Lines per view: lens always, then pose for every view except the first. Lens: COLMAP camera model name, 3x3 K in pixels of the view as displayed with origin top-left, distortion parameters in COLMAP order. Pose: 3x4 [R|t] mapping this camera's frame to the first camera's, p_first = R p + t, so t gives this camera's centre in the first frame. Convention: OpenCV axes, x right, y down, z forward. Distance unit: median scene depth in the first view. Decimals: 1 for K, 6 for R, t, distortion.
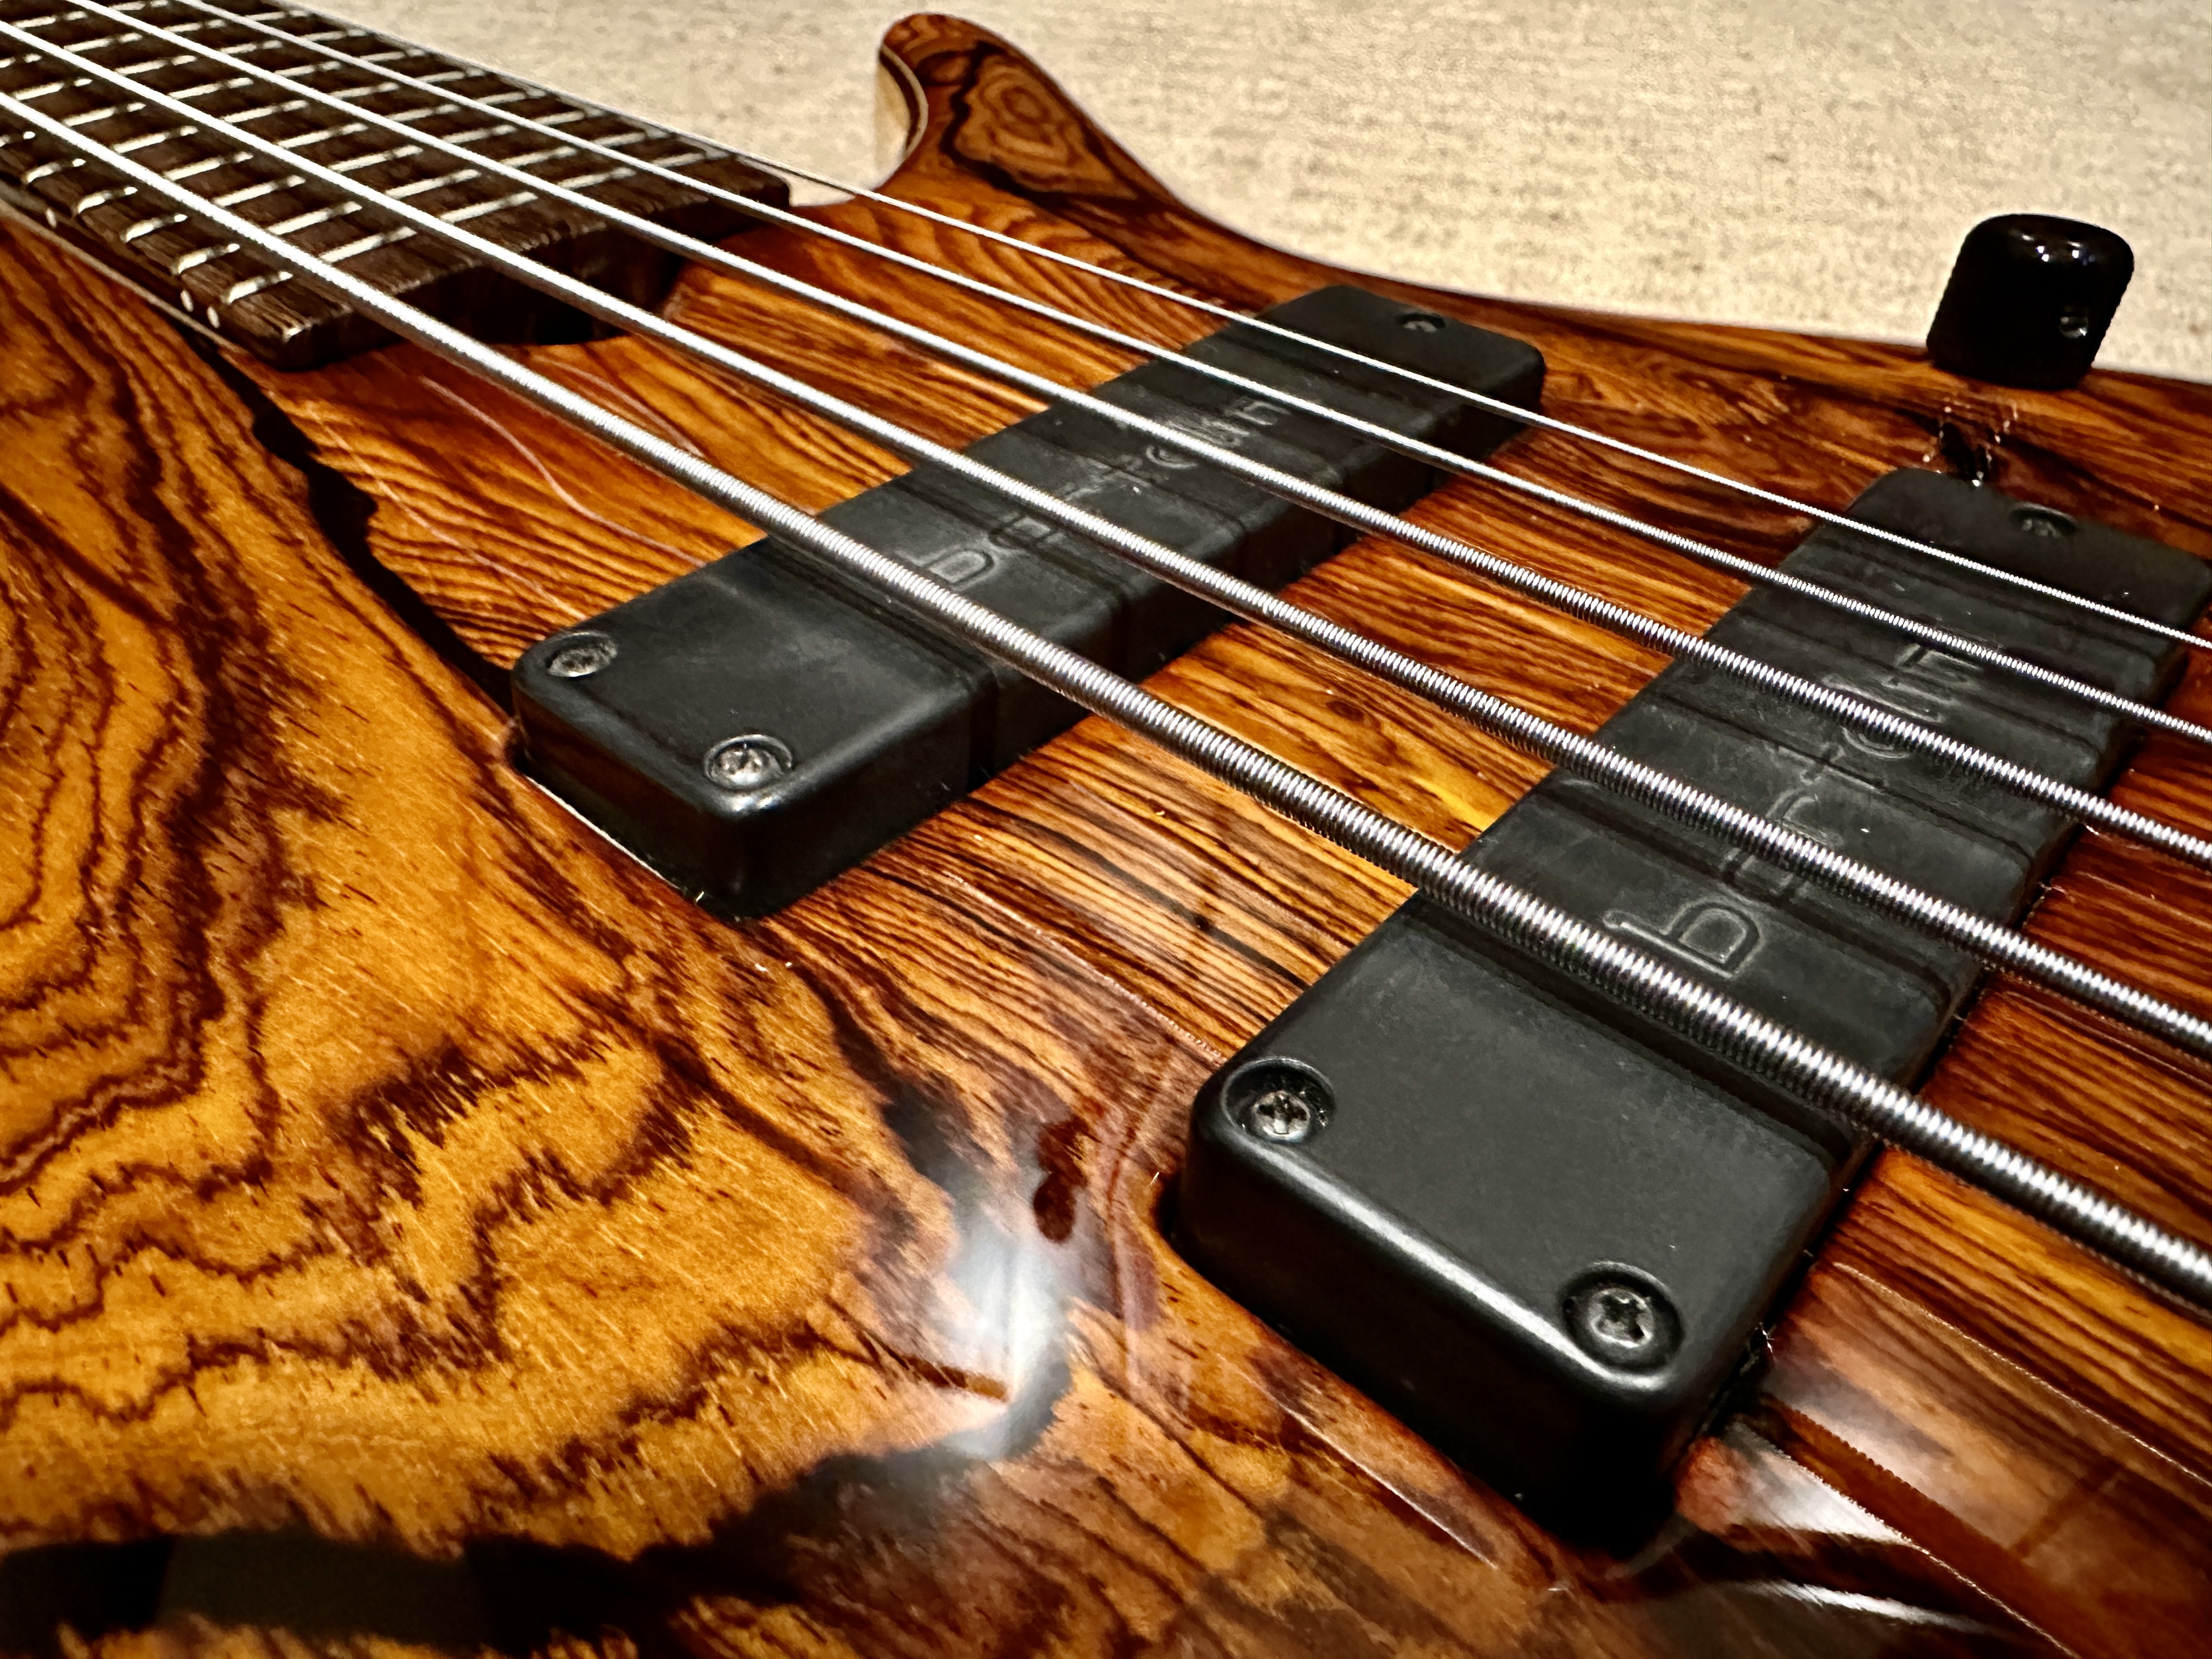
lens RADIAL K [[1595.7, 0, 1102.1], [0, 1595.7, 924.2], [0, 0, 1]] dist [-0.005272, 0.001824]
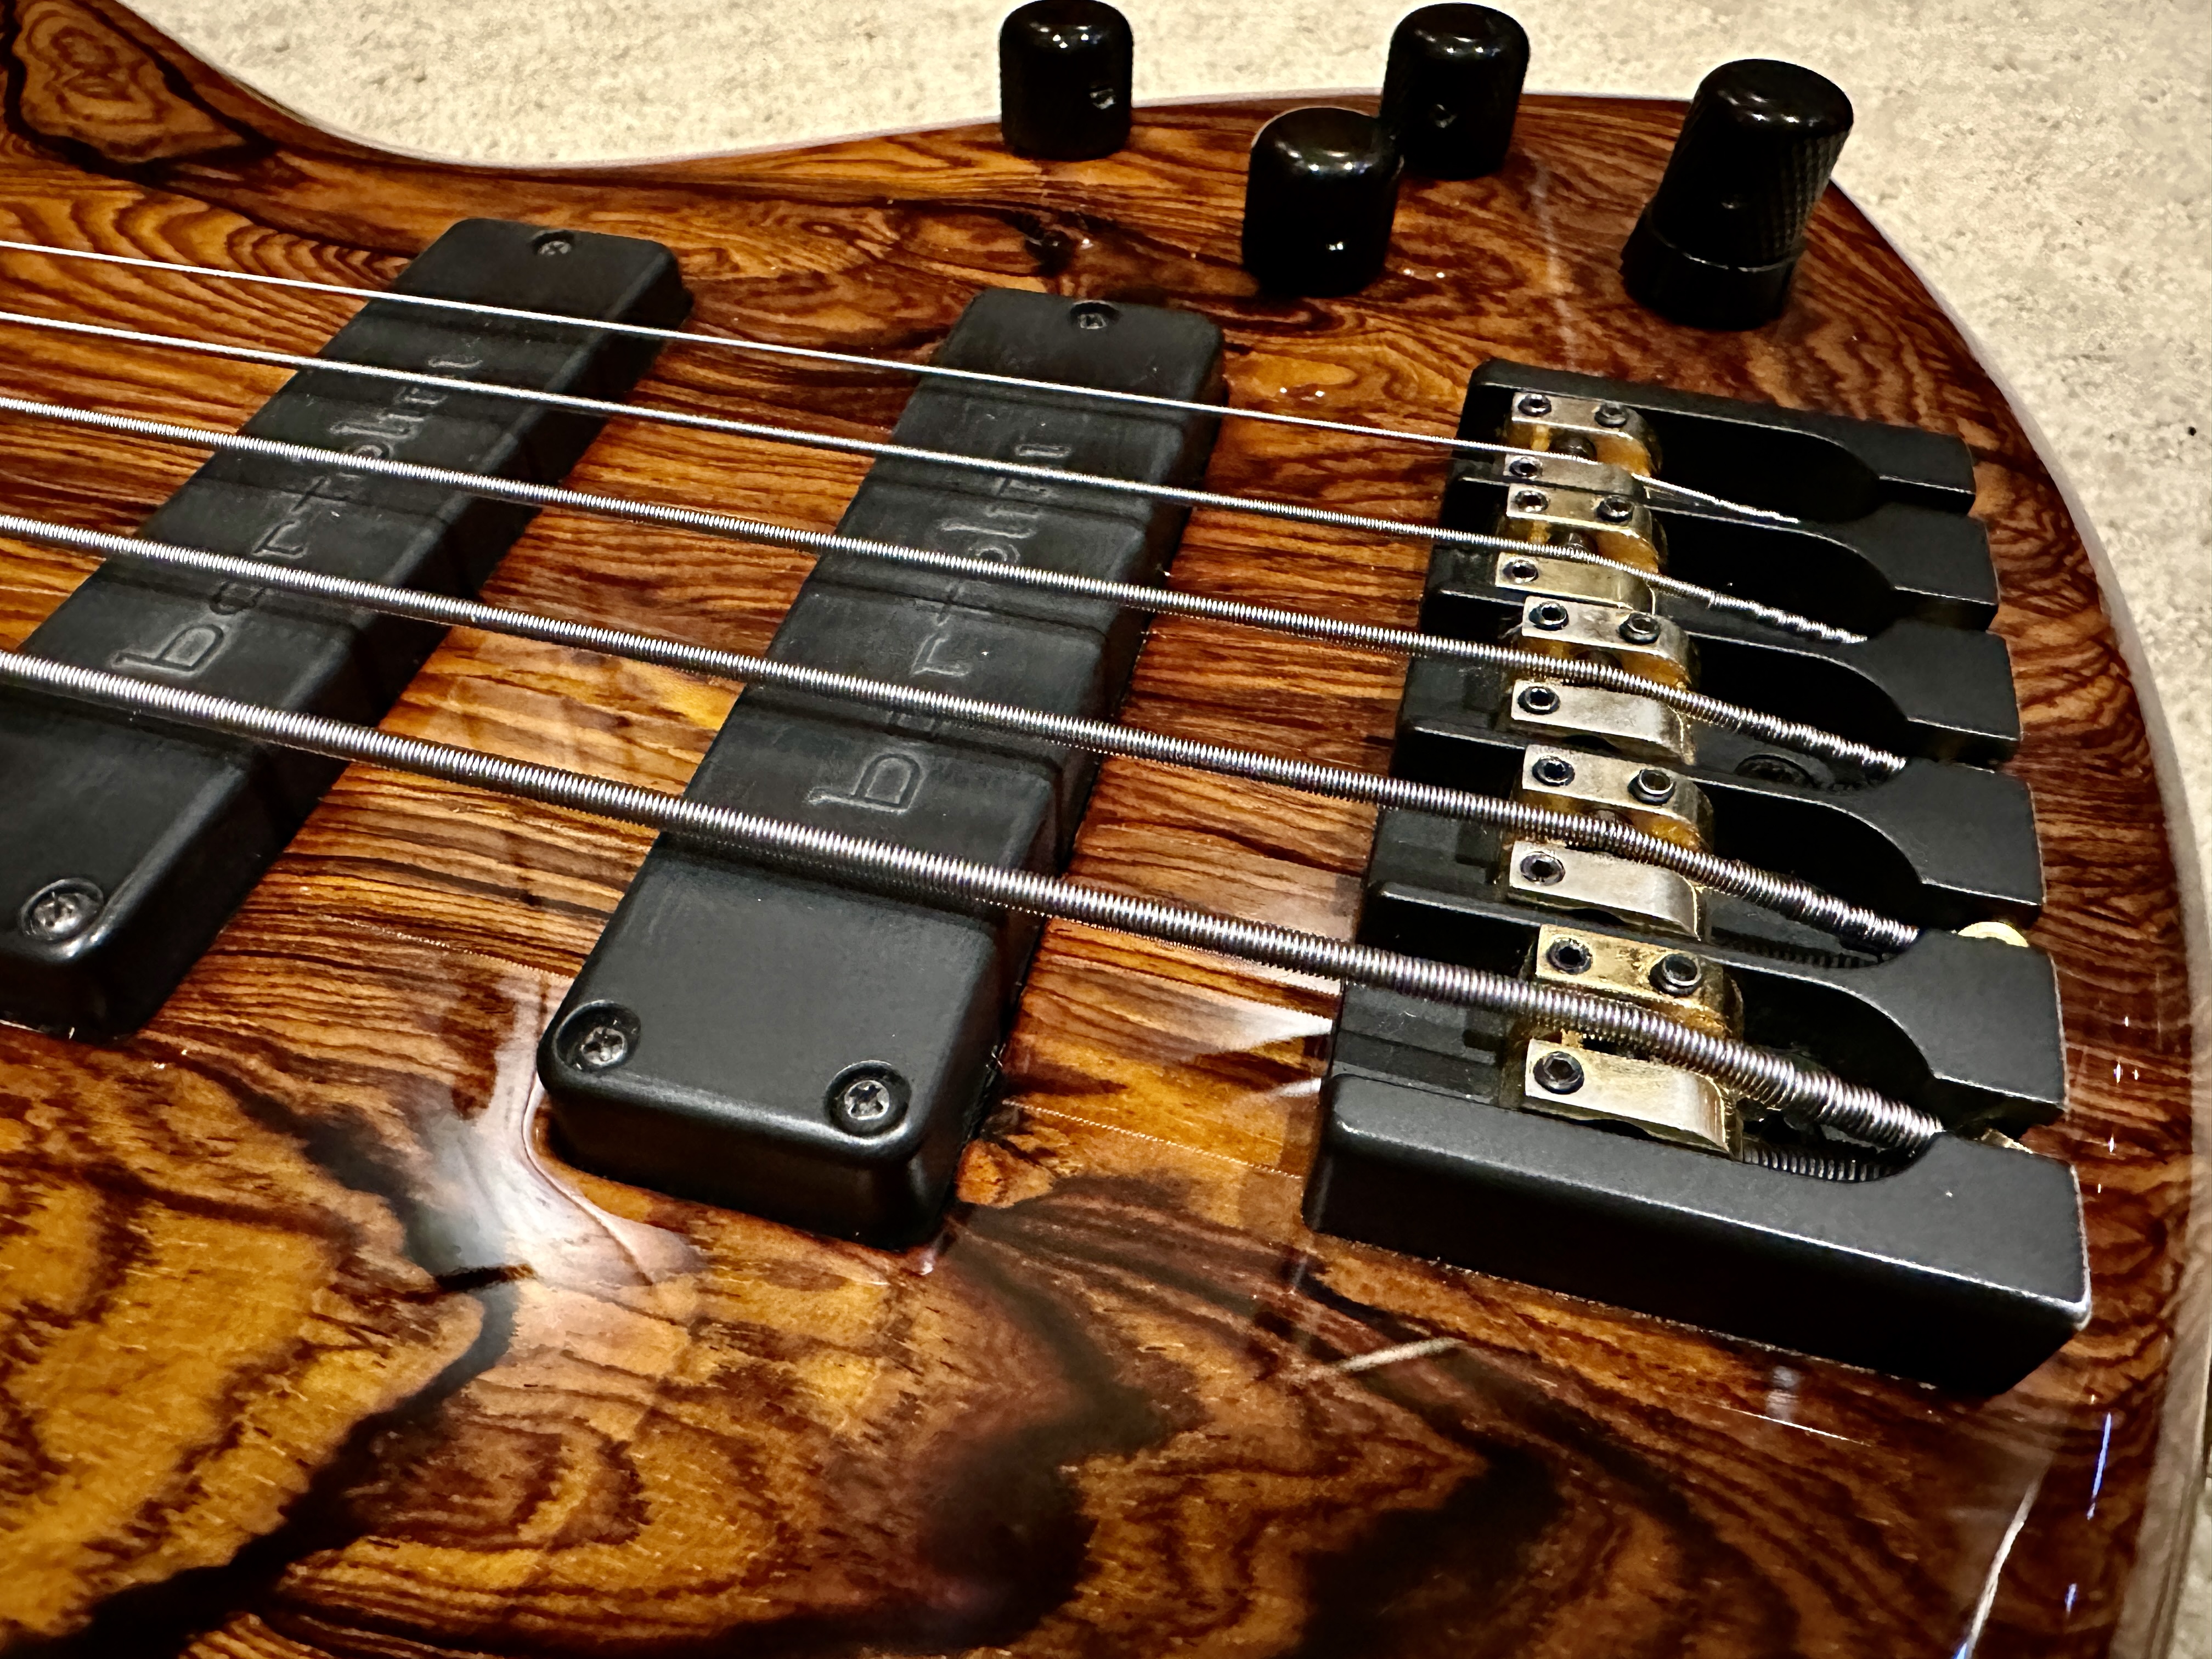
lens RADIAL K [[1595.7, 0, 1102.1], [0, 1595.7, 924.2], [0, 0, 1]] dist [-0.005272, 0.001824]
pose [[0.896387, -0.366121, 0.249893, 0.155187], [0.319889, 0.924545, 0.207092, -0.093496], [-0.306858, -0.105696, 0.945868, -0.294111]]
